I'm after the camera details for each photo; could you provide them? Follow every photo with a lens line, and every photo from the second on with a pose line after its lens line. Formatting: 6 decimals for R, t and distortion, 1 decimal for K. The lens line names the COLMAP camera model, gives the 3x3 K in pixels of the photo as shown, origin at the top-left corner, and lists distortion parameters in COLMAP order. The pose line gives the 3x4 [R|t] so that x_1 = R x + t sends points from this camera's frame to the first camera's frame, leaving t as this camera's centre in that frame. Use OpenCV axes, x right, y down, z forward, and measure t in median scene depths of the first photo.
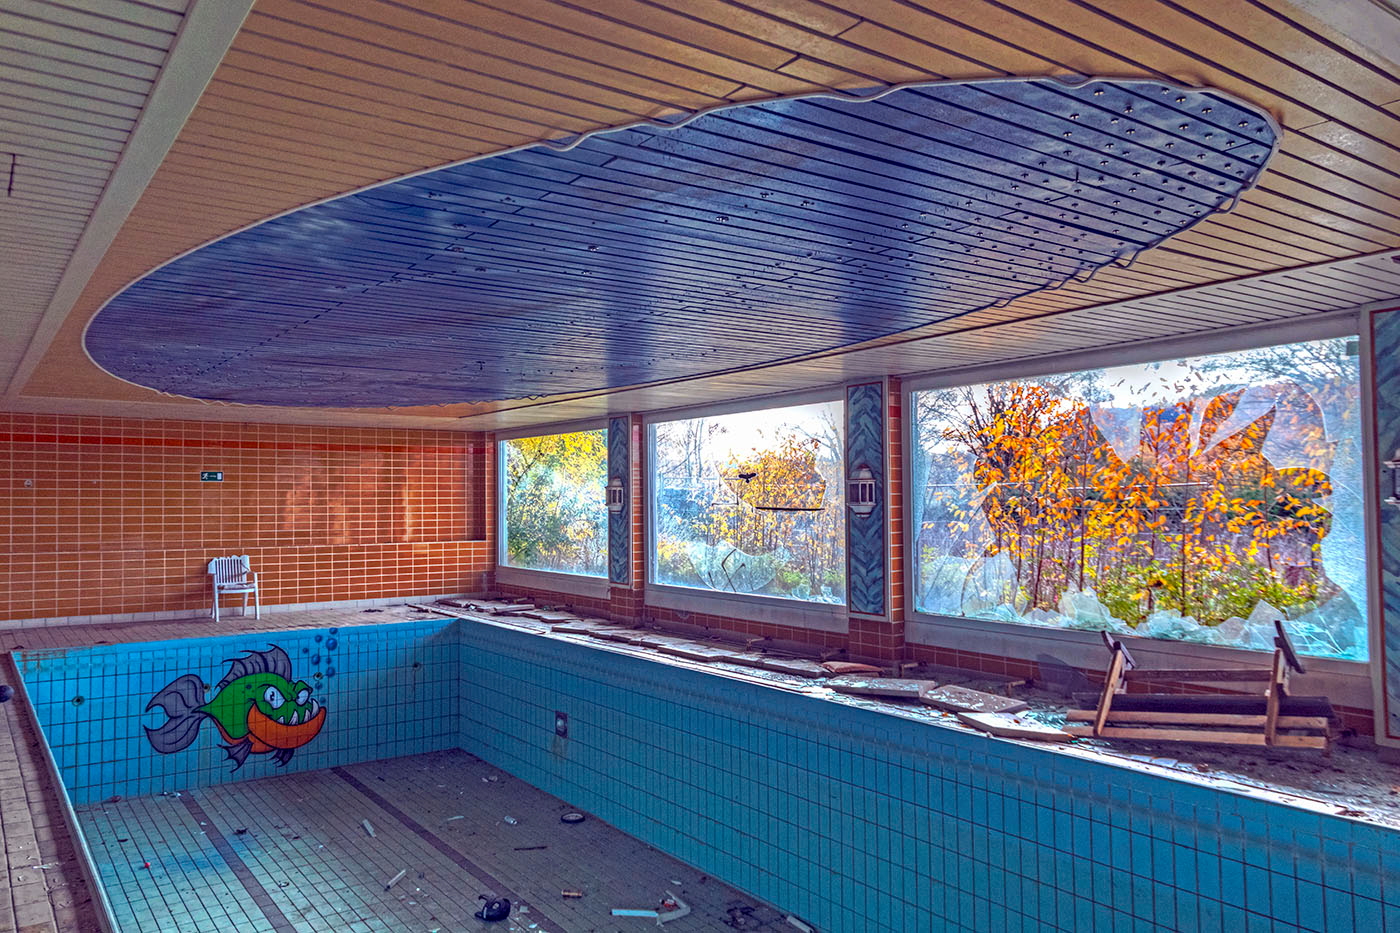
lens RADIAL K [[986.7, 0, 699.7], [0, 986.7, 481.8], [0, 0, 1]] dist [0.006029, 0.003714]
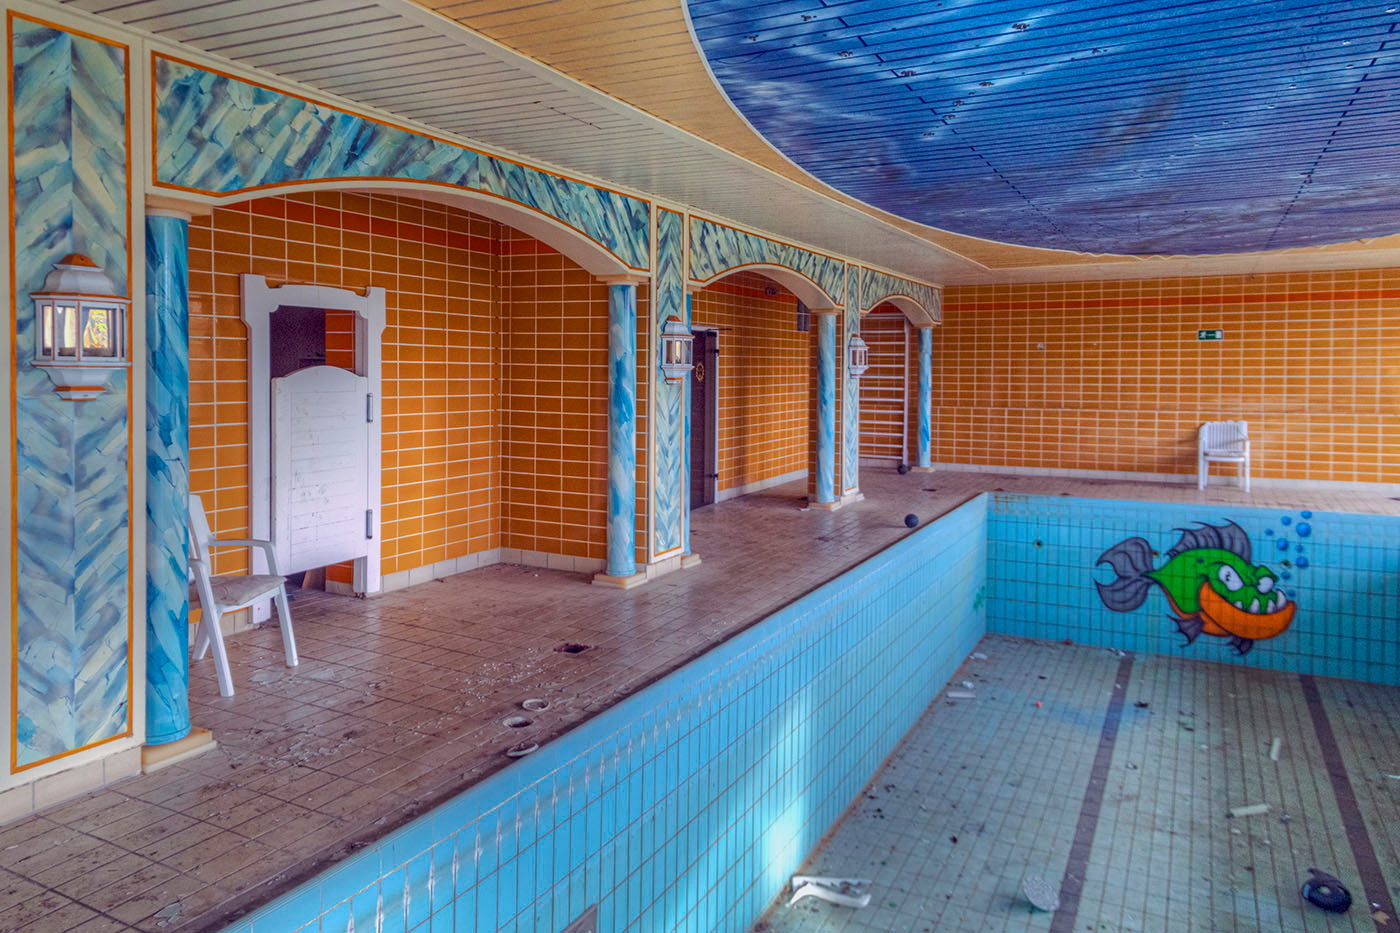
lens RADIAL K [[1017.8, 0, 701.4], [0, 1017.8, 411.5], [0, 0, 1]] dist [0.061757, -0.000809]
pose [[0.451372, 0.041075, -0.891390, 0.190982], [0.016320, 0.998393, 0.054270, 0.006582], [0.892186, -0.039044, 0.449977, 0.149054]]
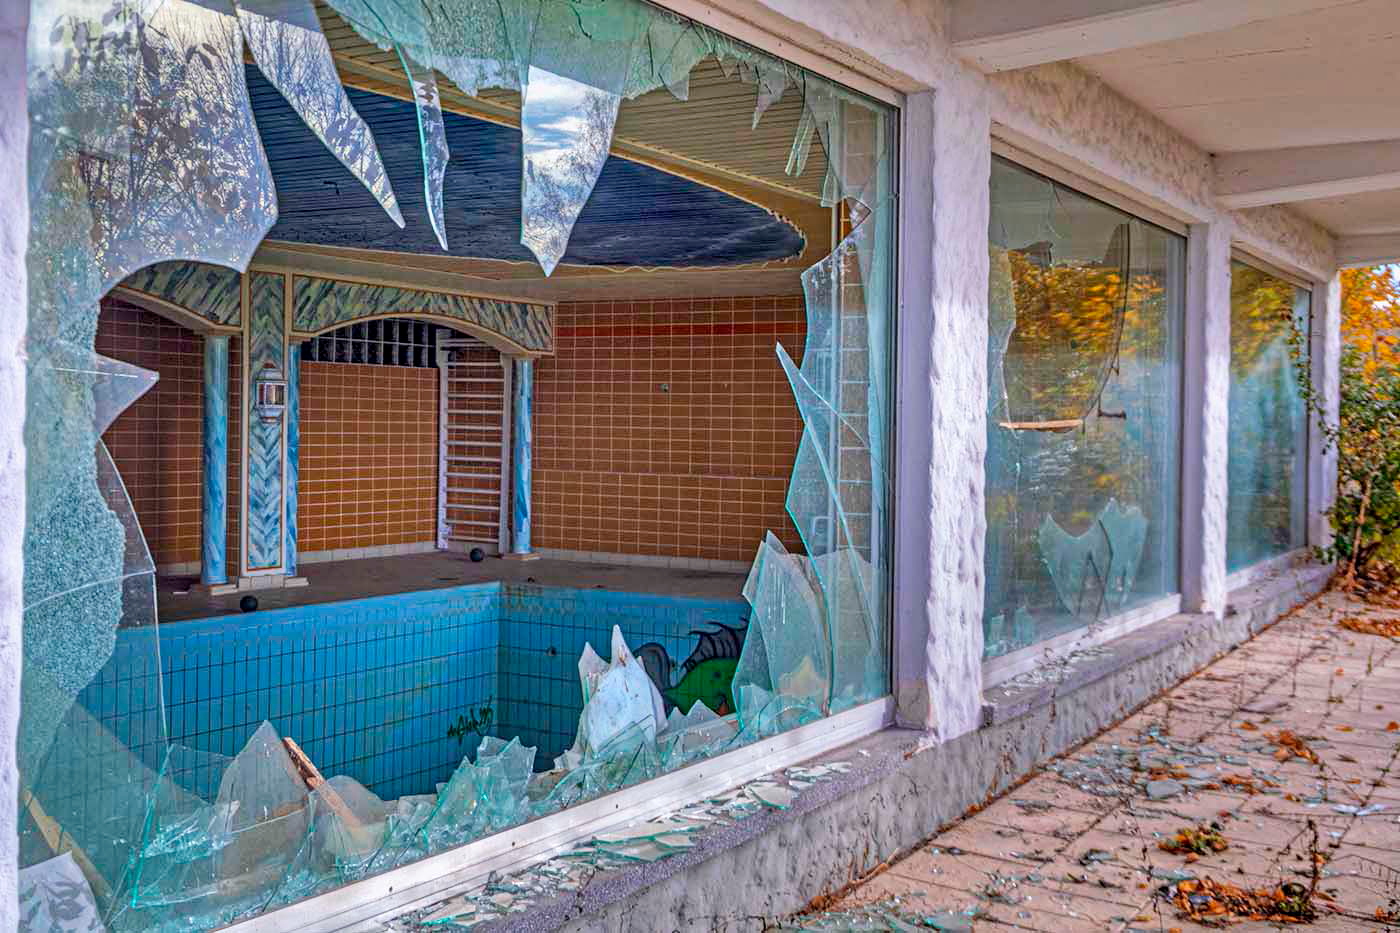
lens RADIAL K [[1651.6, 0, 698.5], [0, 1651.6, 445.6], [0, 0, 1]] dist [-0.130584, 0.359180]
pose [[0.401070, 0.020409, -0.915820, 0.591471], [-0.001078, 0.999762, 0.021808, 0.020880], [0.916047, -0.007759, 0.400996, 0.521954]]
